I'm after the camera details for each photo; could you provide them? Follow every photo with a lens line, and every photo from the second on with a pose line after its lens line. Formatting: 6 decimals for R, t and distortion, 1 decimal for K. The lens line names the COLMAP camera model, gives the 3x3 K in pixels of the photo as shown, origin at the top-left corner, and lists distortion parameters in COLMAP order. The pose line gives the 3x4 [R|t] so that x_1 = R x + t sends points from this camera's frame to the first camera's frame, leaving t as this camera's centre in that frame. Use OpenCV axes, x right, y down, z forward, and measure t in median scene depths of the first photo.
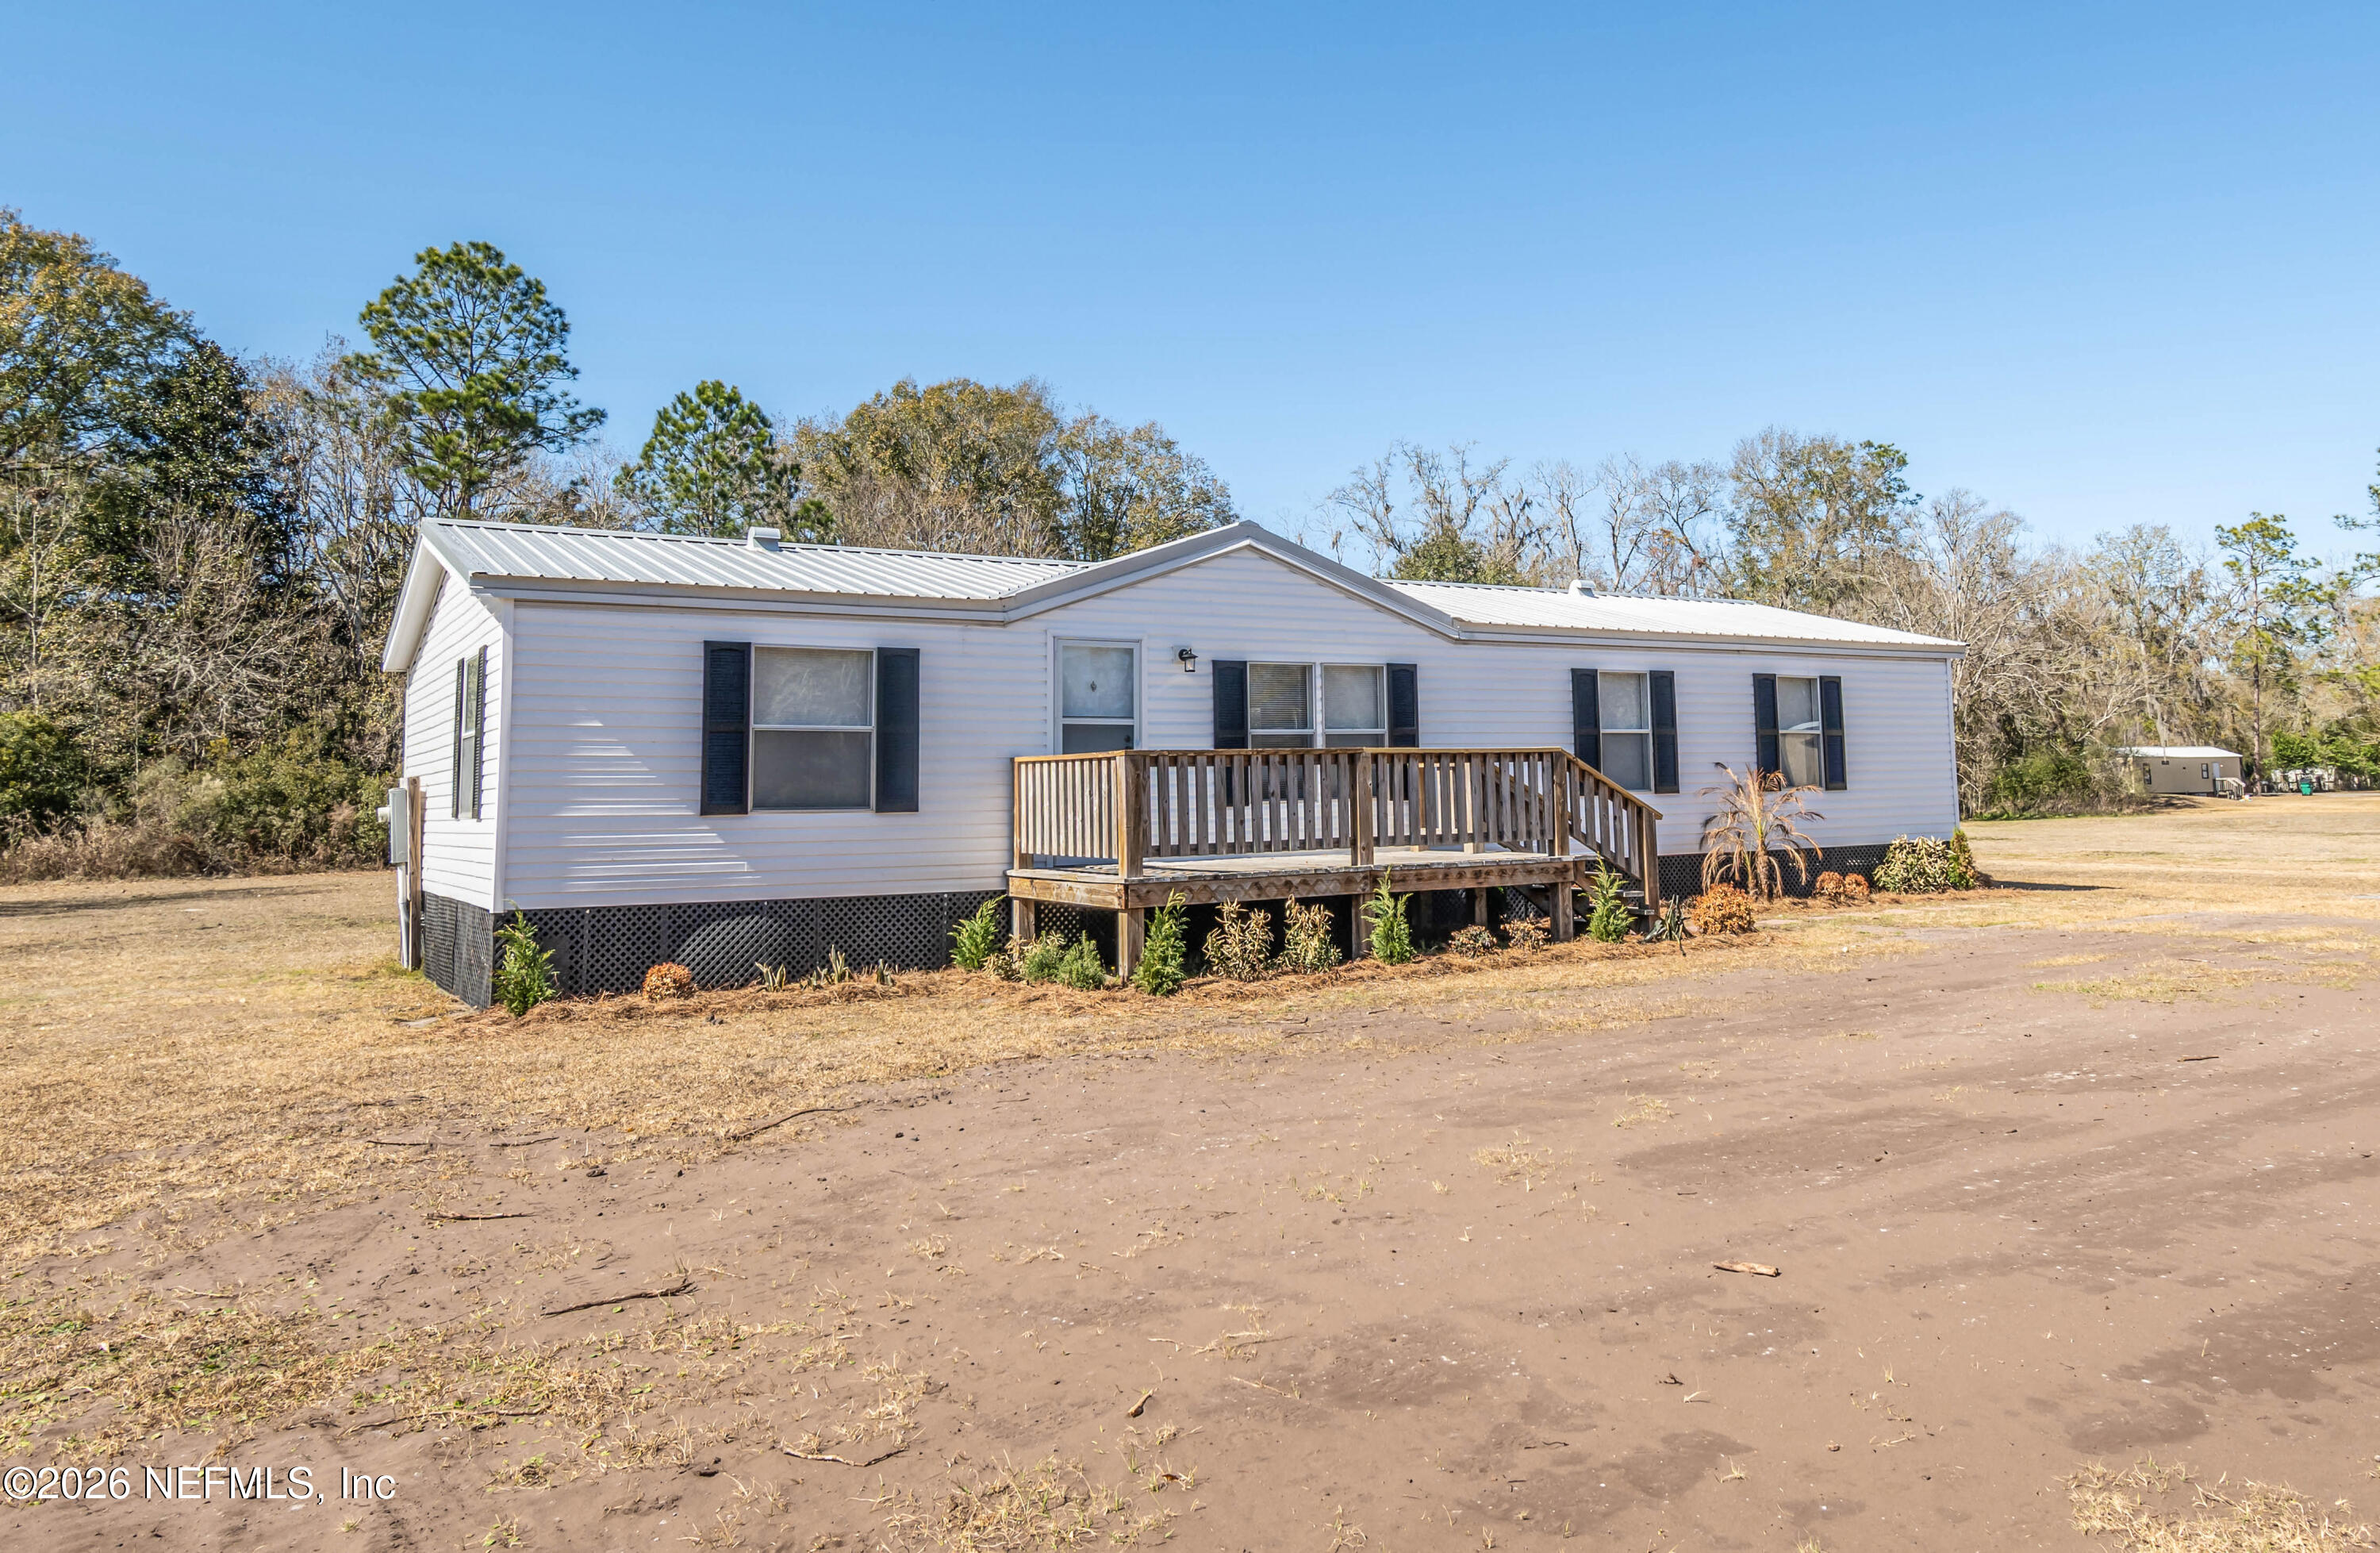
lens RADIAL K [[1695.9, 0, 1314.7], [0, 1695.9, 598.1], [0, 0, 1]] dist [-0.010609, 0.007614]
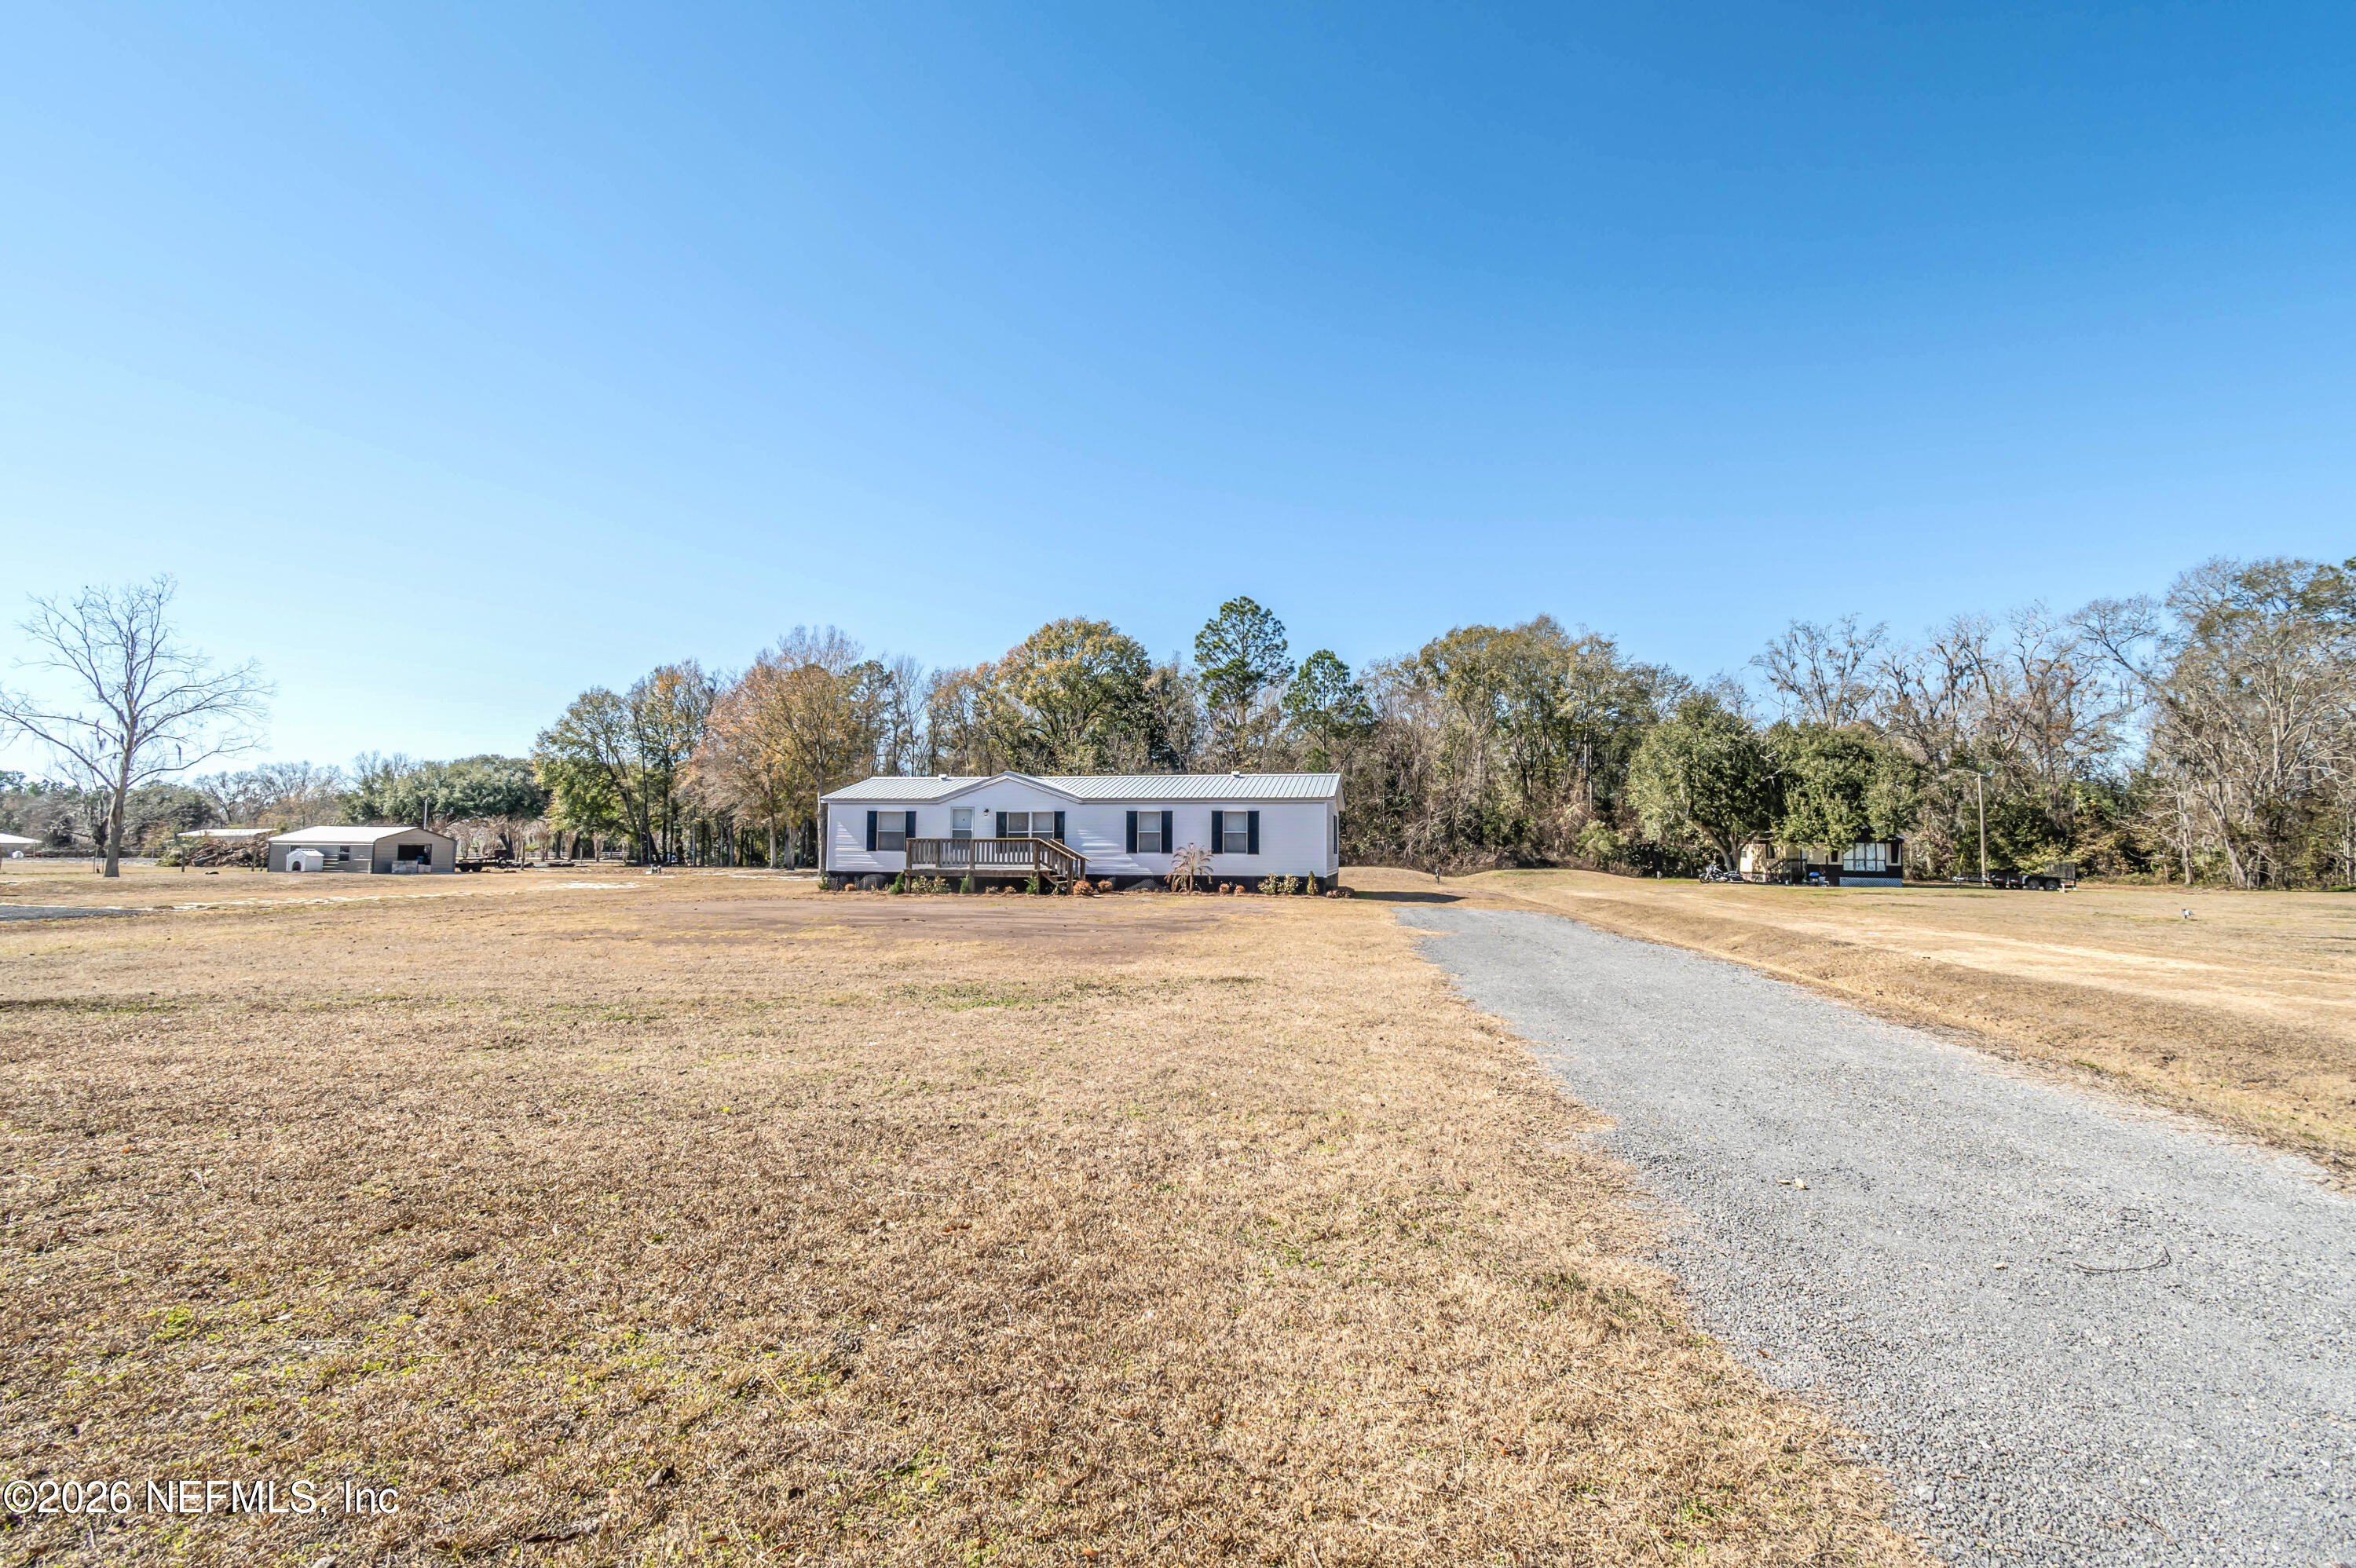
lens RADIAL K [[1067.7, 0, 1189.3], [0, 1067.7, 771.1], [0, 0, 1]] dist [0.008554, -0.005354]
pose [[0.720214, -0.026022, -0.693264, 0.586891], [0.059008, 0.997973, 0.023843, -0.025651], [0.691238, -0.058080, 0.720289, -0.106375]]
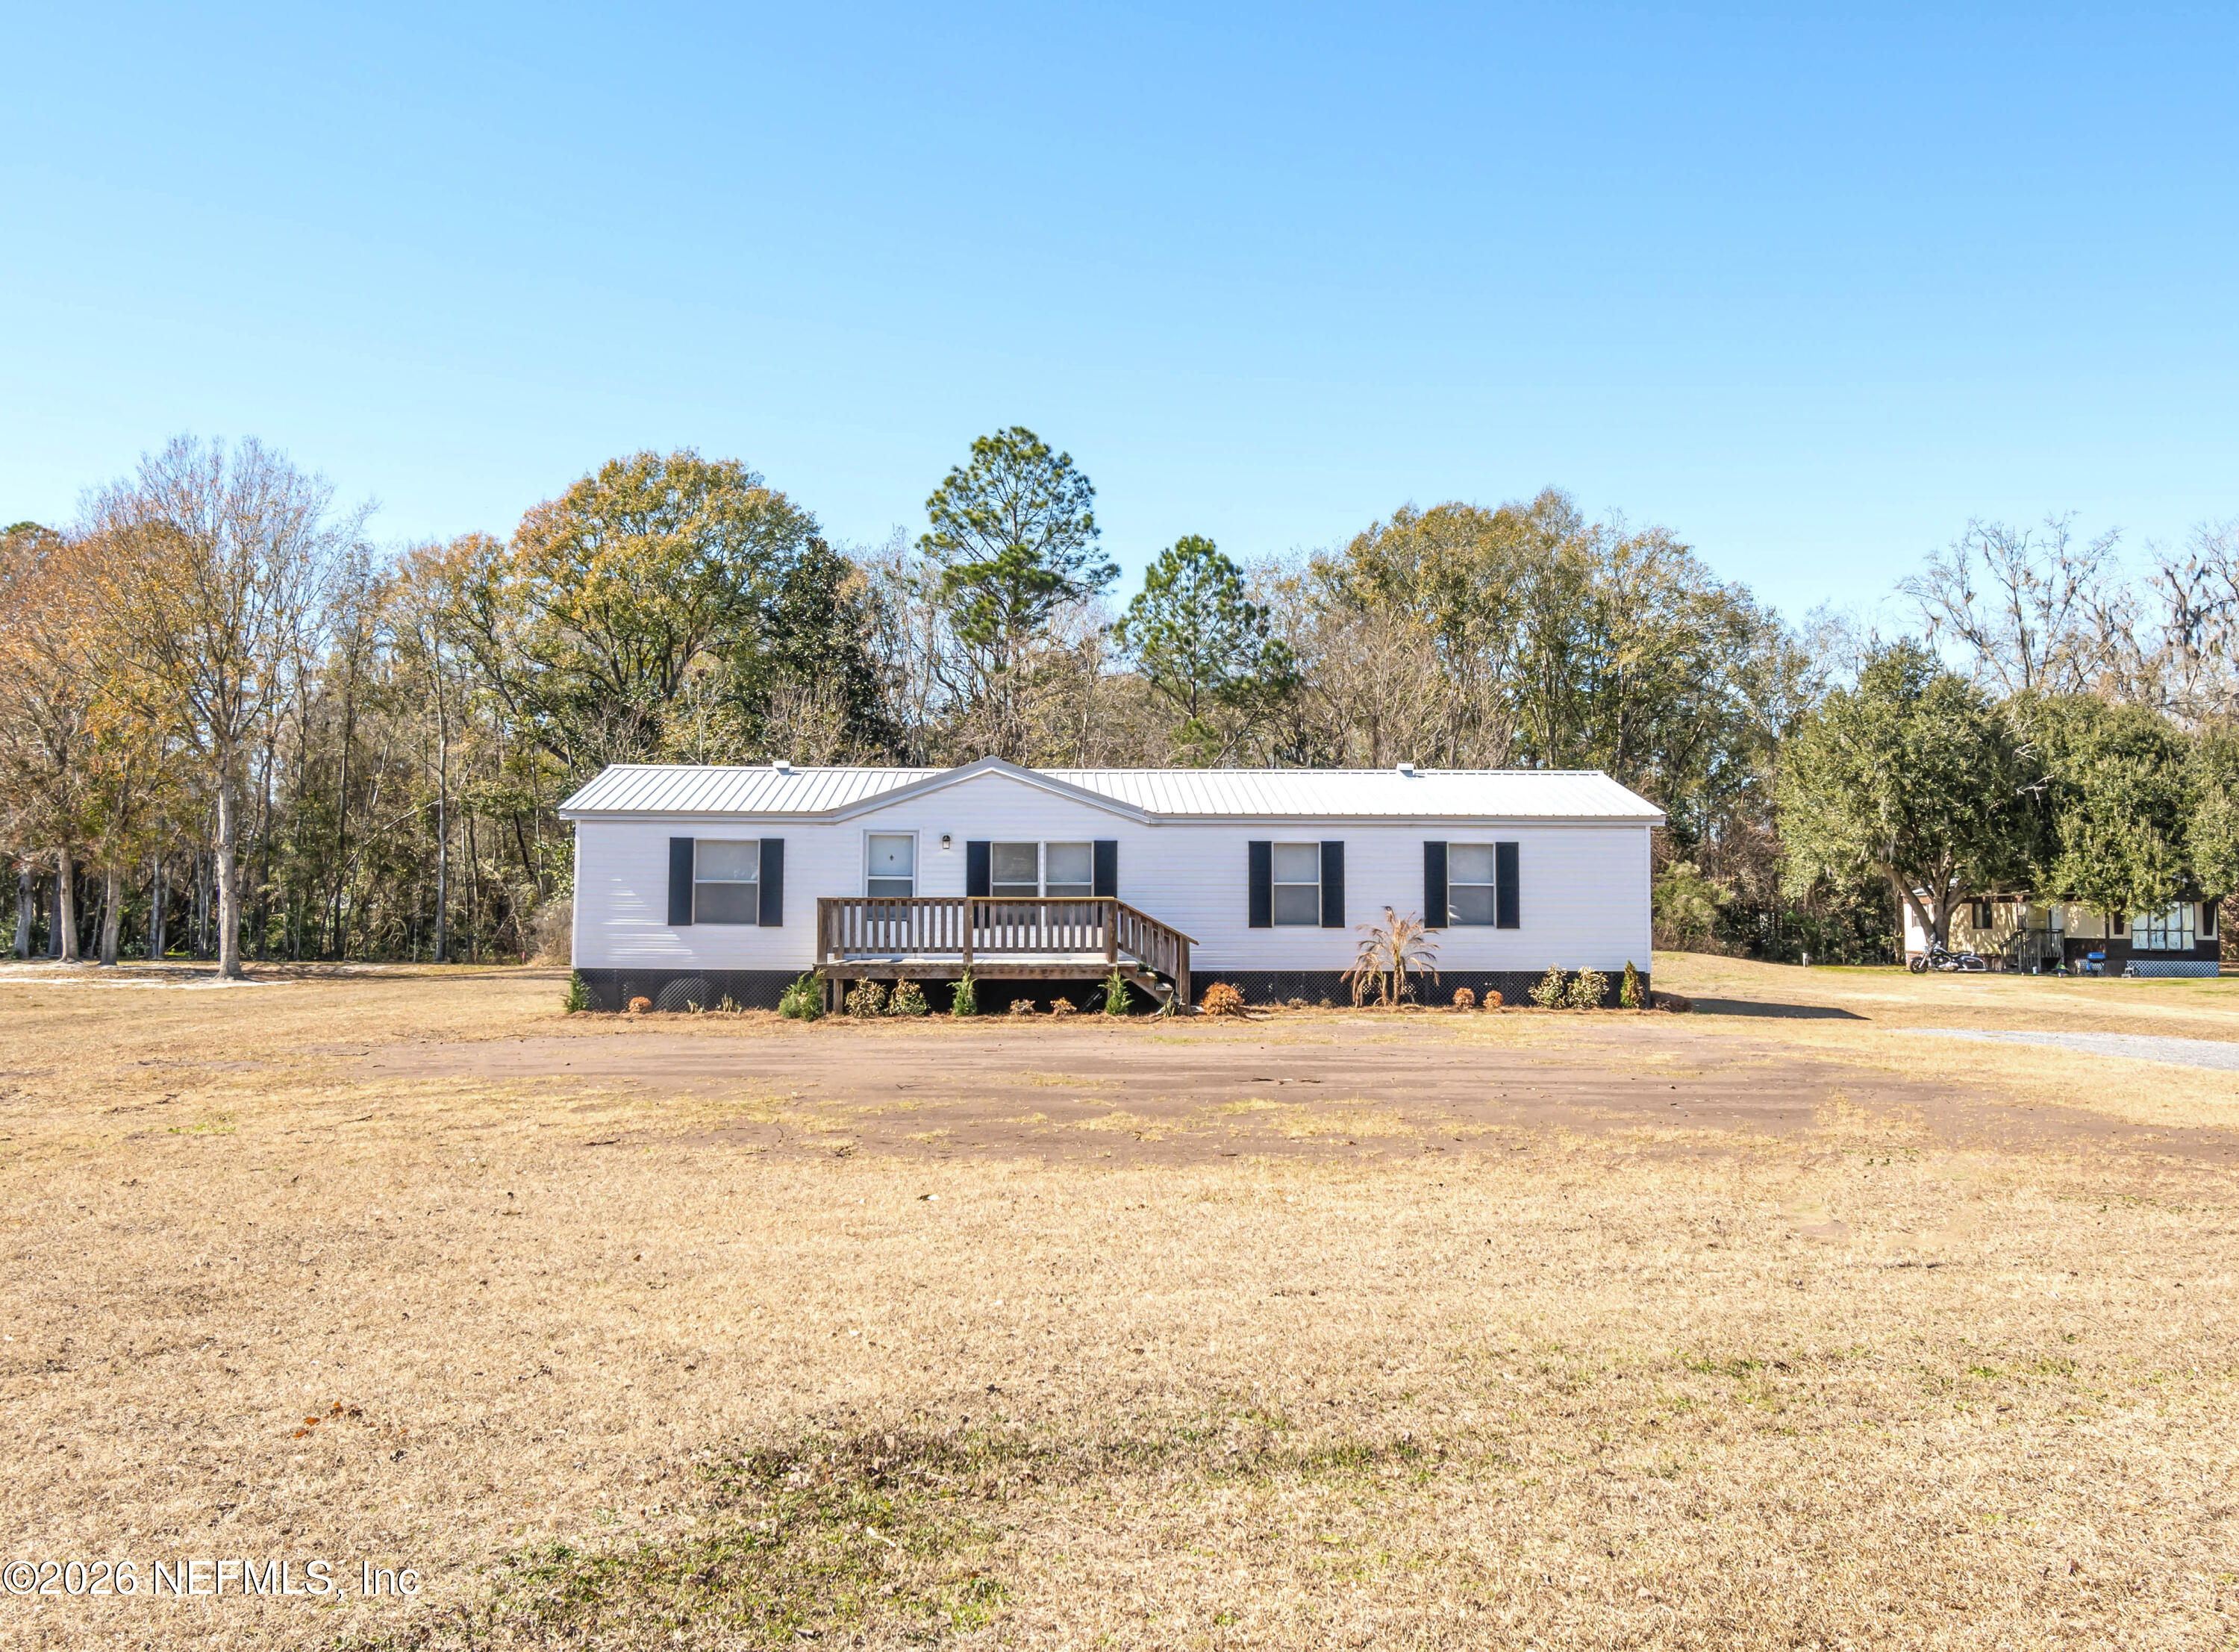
lens RADIAL K [[2002.1, 0, 1136.9], [0, 2002.1, 754.1], [0, 0, 1]] dist [0.006410, -0.017971]
pose [[0.864244, -0.017734, -0.502760, 0.357445], [0.037411, 0.998877, 0.029076, -0.033335], [0.501680, -0.043937, 0.863937, -0.205671]]
